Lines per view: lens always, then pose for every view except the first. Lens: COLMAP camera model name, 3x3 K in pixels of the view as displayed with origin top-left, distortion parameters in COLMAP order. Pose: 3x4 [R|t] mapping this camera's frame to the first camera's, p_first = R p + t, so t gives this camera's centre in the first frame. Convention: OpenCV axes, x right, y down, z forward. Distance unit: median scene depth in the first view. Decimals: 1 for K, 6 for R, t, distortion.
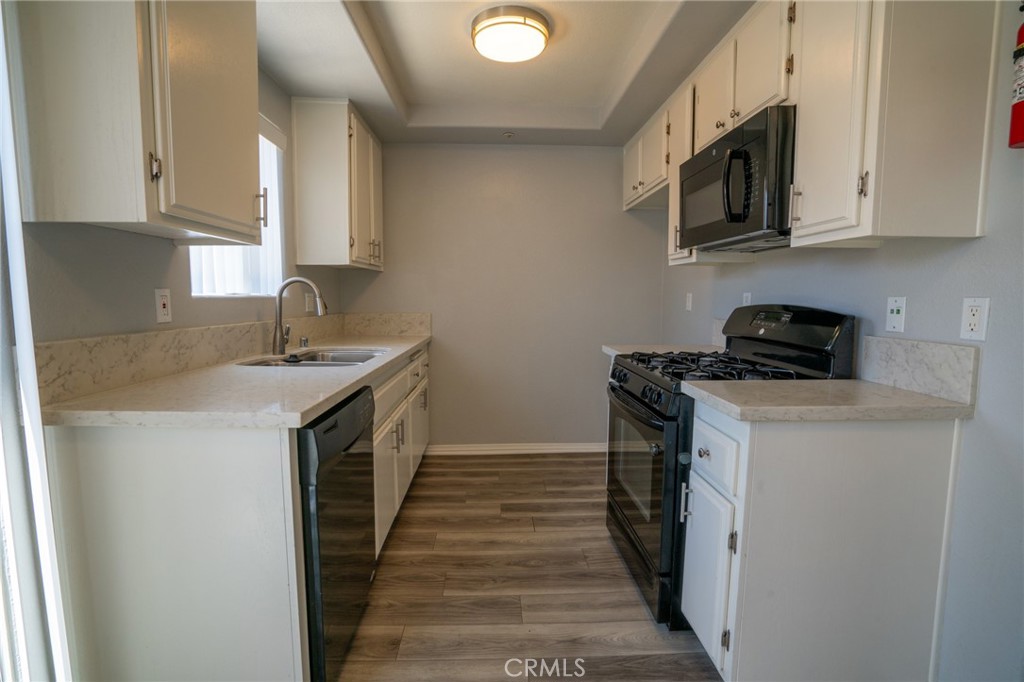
lens RADIAL K [[491.4, 0, 509.8], [0, 491.4, 343.8], [0, 0, 1]] dist [-0.036826, 0.000588]
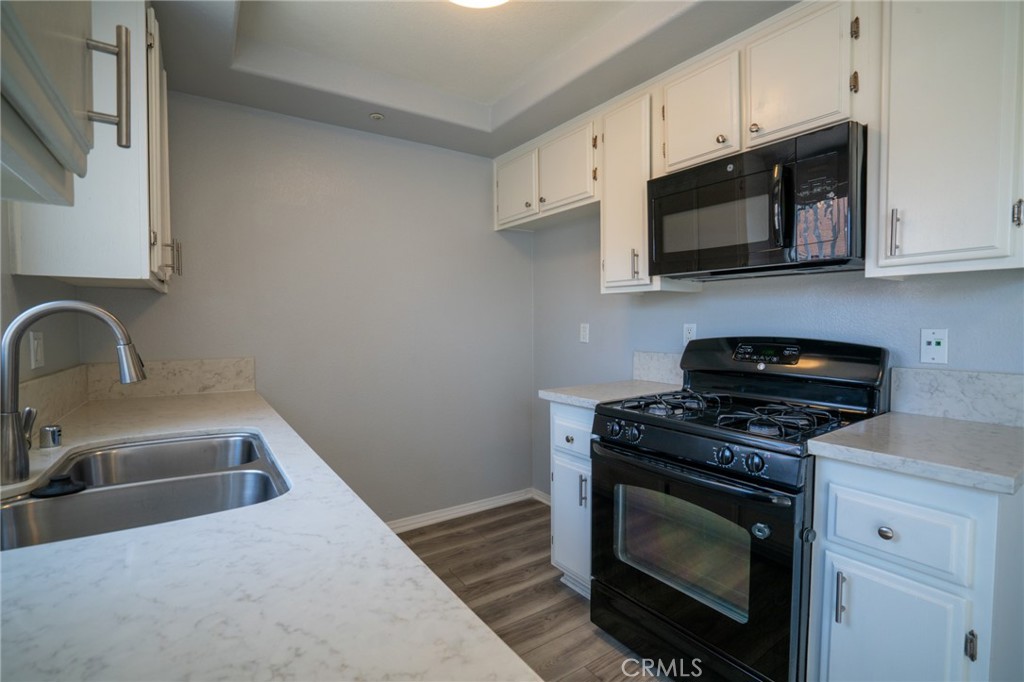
lens RADIAL K [[478.2, 0, 516.6], [0, 478.2, 342.2], [0, 0, 1]] dist [-0.067094, 0.031101]
pose [[0.843852, -0.030503, 0.535708, -0.362898], [0.060923, 0.997373, -0.039176, -0.065086], [-0.533105, 0.065696, 0.843494, 0.488797]]
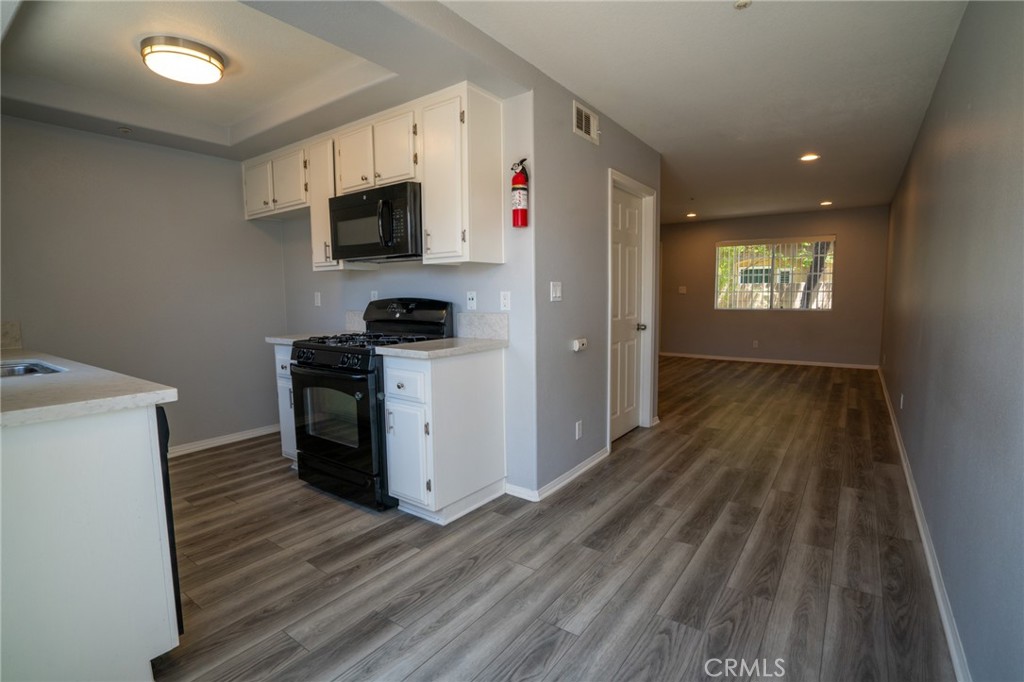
lens RADIAL K [[478.2, 0, 516.6], [0, 478.2, 342.2], [0, 0, 1]] dist [-0.067094, 0.031101]
pose [[0.611189, -0.090343, 0.786312, -0.463413], [0.090373, 0.994933, 0.044066, 0.027872], [-0.786308, 0.044129, 0.616256, -0.241992]]
